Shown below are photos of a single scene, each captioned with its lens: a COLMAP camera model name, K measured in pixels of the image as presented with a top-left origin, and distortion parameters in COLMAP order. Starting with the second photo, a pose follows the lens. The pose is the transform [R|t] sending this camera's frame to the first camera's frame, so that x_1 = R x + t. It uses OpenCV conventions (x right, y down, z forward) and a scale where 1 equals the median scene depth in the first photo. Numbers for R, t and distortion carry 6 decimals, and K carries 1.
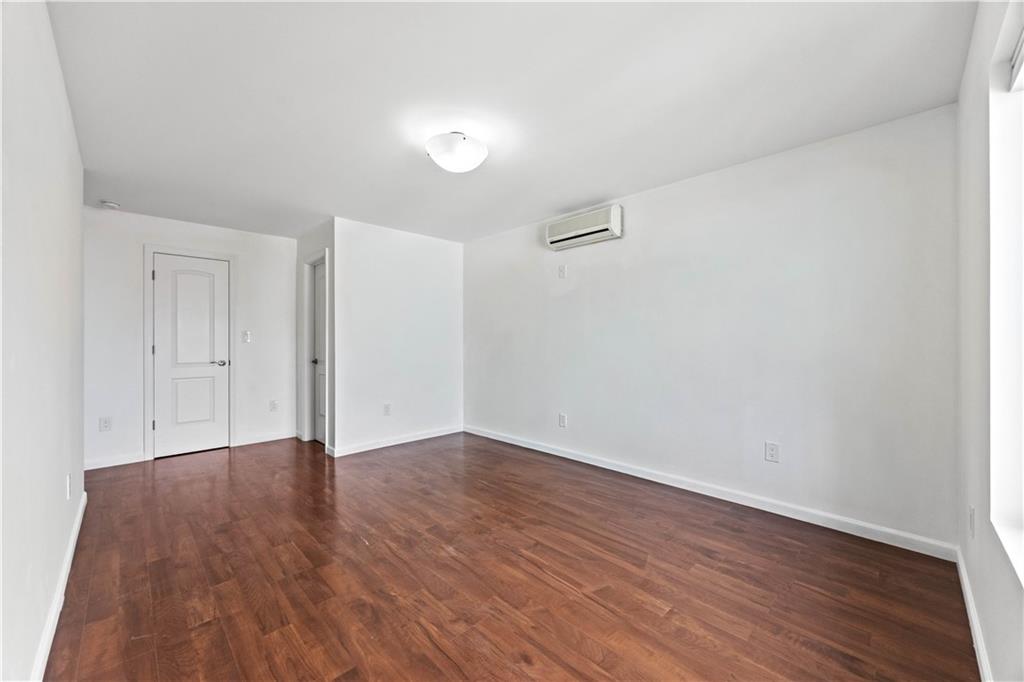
lens RADIAL K [[397.5, 0, 509.9], [0, 397.5, 344.0], [0, 0, 1]] dist [0.000256, 0.000953]
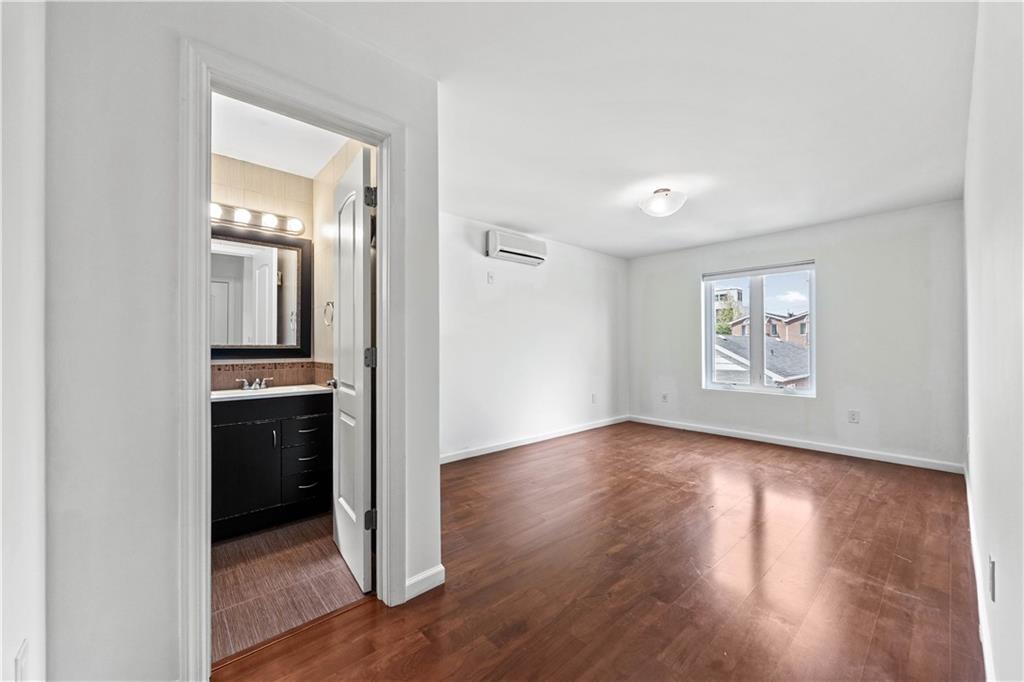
lens RADIAL K [[397.5, 0, 515.9], [0, 397.5, 335.3], [0, 0, 1]] dist [0.000256, 0.000953]
pose [[0.040126, 0.019953, 0.998995, -1.667179], [0.008938, 0.999753, -0.020327, -0.011561], [-0.999155, 0.009744, 0.039937, 1.579785]]
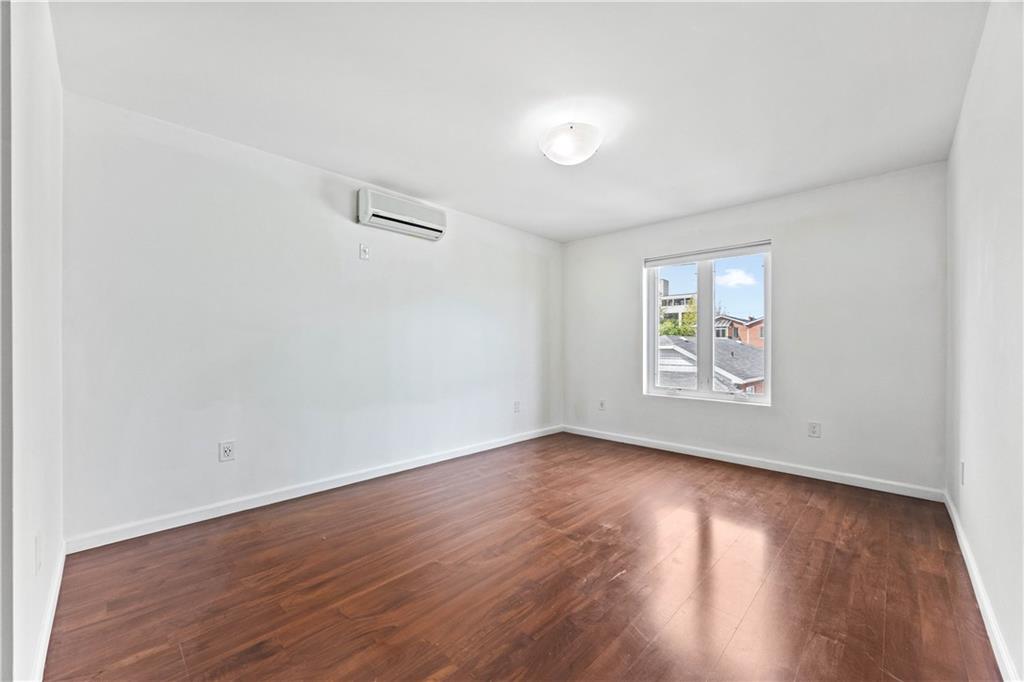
lens RADIAL K [[397.5, 0, 513.8], [0, 397.5, 339.5], [0, 0, 1]] dist [0.000256, 0.000953]
pose [[-0.024857, 0.014435, 0.999587, -1.174730], [0.004601, 0.999887, -0.014324, 0.020246], [-0.999680, 0.004243, -0.024920, 1.221357]]
